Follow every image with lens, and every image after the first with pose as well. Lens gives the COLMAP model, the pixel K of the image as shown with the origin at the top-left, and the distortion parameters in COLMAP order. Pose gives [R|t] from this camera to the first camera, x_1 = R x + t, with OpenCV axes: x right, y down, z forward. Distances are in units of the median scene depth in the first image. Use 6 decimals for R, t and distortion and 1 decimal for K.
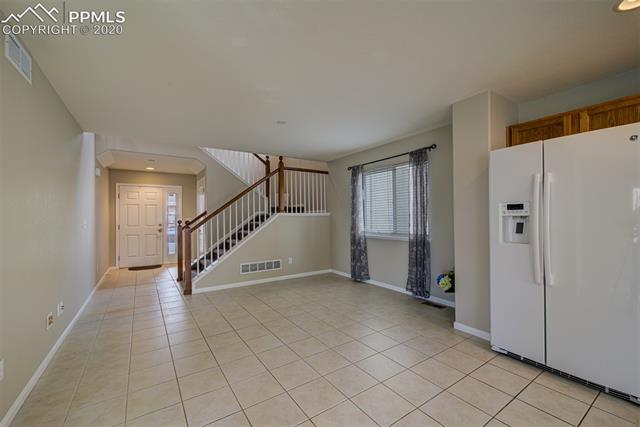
lens RADIAL K [[265.8, 0, 322.8], [0, 265.8, 215.5], [0, 0, 1]] dist [0.004238, -0.000293]
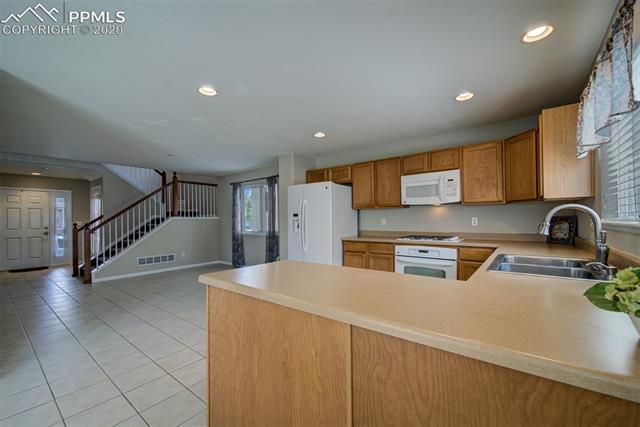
lens RADIAL K [[265.8, 0, 321.9], [0, 265.8, 217.3], [0, 0, 1]] dist [0.004238, -0.000293]
pose [[0.953498, 0.000165, 0.301398, 0.135949], [0.000471, 0.999998, -0.002038, -0.005265], [-0.301398, 0.002085, 0.953496, -0.442057]]
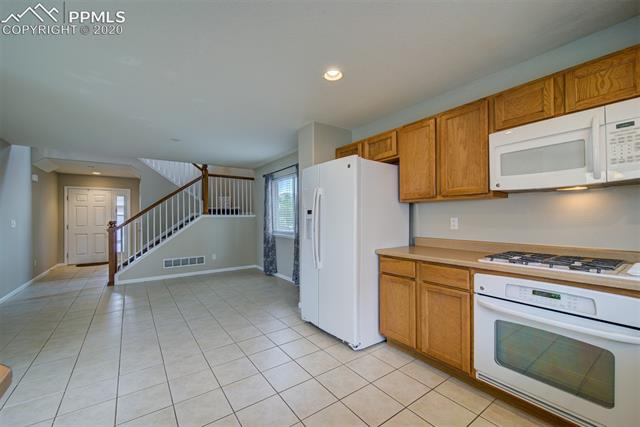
lens RADIAL K [[265.8, 0, 324.1], [0, 265.8, 214.4], [0, 0, 1]] dist [0.004238, -0.000293]
pose [[0.999696, 0.005512, 0.024017, 0.342155], [-0.005315, 0.999952, -0.008256, -0.004155], [-0.024061, 0.008126, 0.999677, -0.151838]]
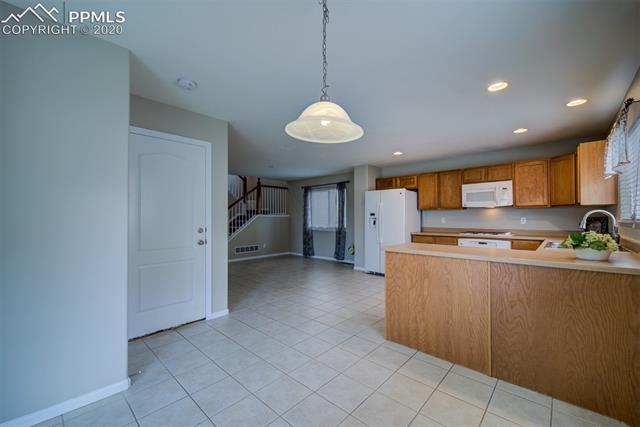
lens RADIAL K [[265.8, 0, 324.7], [0, 265.8, 213.8], [0, 0, 1]] dist [0.004238, -0.000293]
pose [[0.973853, 0.011748, 0.226874, -0.137919], [-0.009547, 0.999896, -0.010797, -0.002758], [-0.226977, 0.008348, 0.973864, -0.625140]]
